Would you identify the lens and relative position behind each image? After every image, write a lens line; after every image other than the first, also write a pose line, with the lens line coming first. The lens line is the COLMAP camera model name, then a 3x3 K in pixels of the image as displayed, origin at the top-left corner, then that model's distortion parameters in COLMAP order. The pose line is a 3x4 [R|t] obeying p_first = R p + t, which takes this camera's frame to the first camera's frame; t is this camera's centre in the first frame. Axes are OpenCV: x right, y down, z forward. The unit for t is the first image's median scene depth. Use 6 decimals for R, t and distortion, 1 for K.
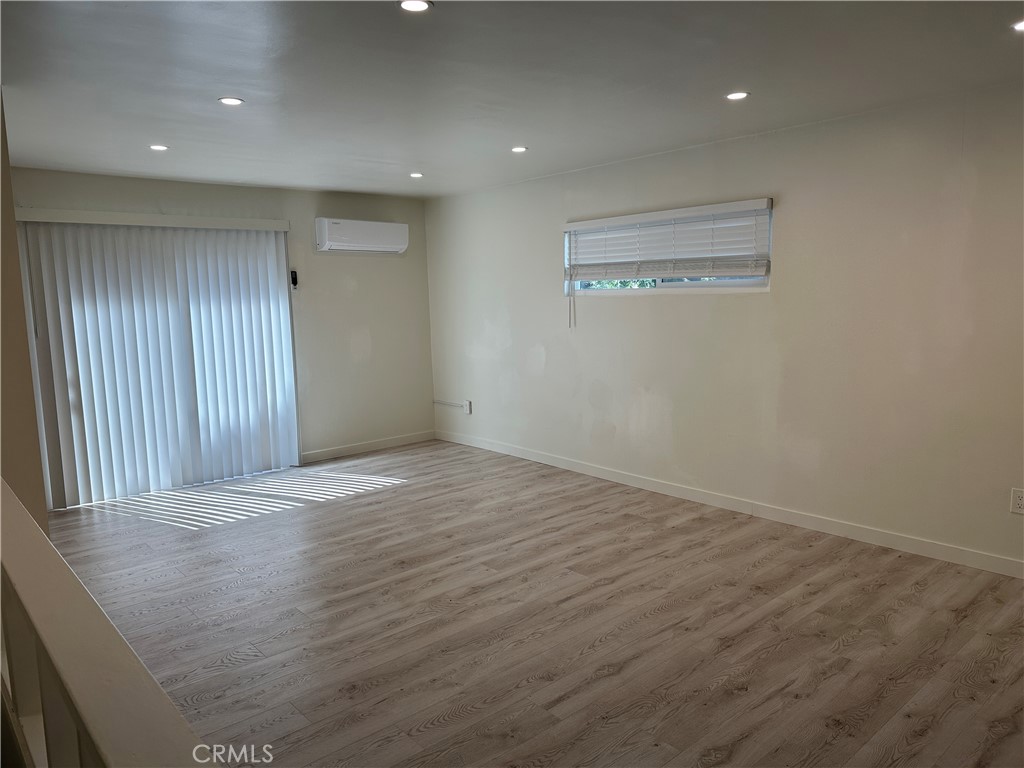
lens RADIAL K [[711.4, 0, 512.0], [0, 711.4, 384.0], [0, 0, 1]] dist [0.144334, -0.234484]
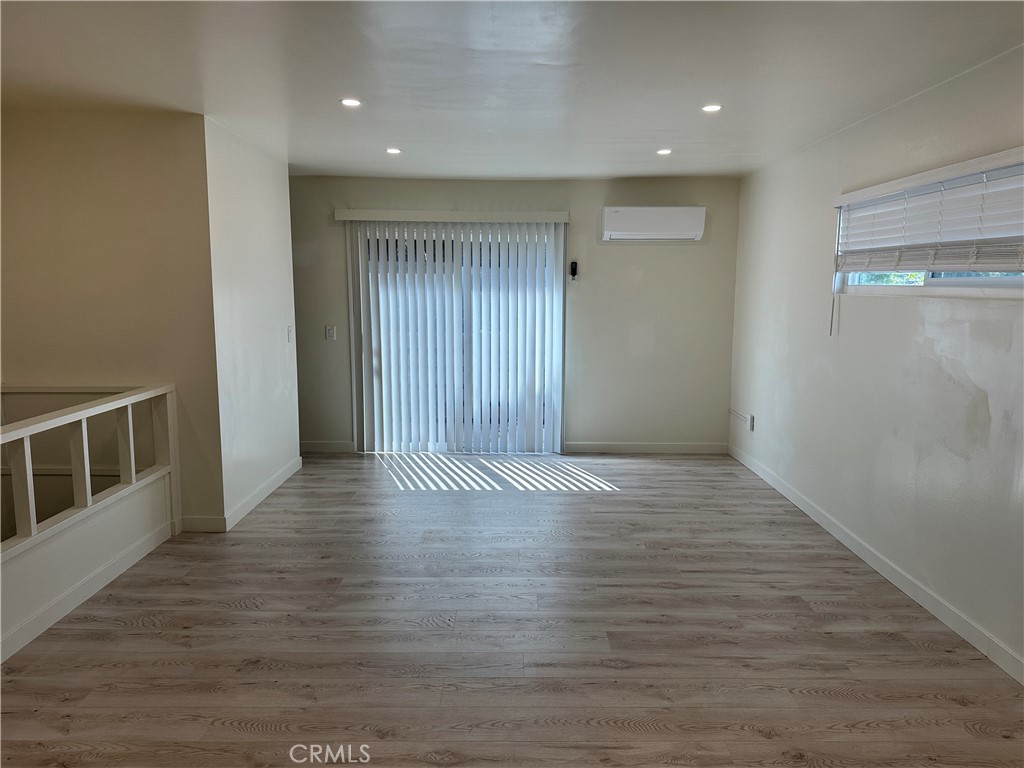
lens RADIAL K [[711.4, 0, 512.0], [0, 711.4, 384.0], [0, 0, 1]] dist [0.144334, -0.234484]
pose [[0.755540, 0.114528, -0.645014, 0.326382], [-0.105925, 0.993001, 0.052241, -0.033166], [0.646483, 0.028852, 0.762383, 0.208453]]
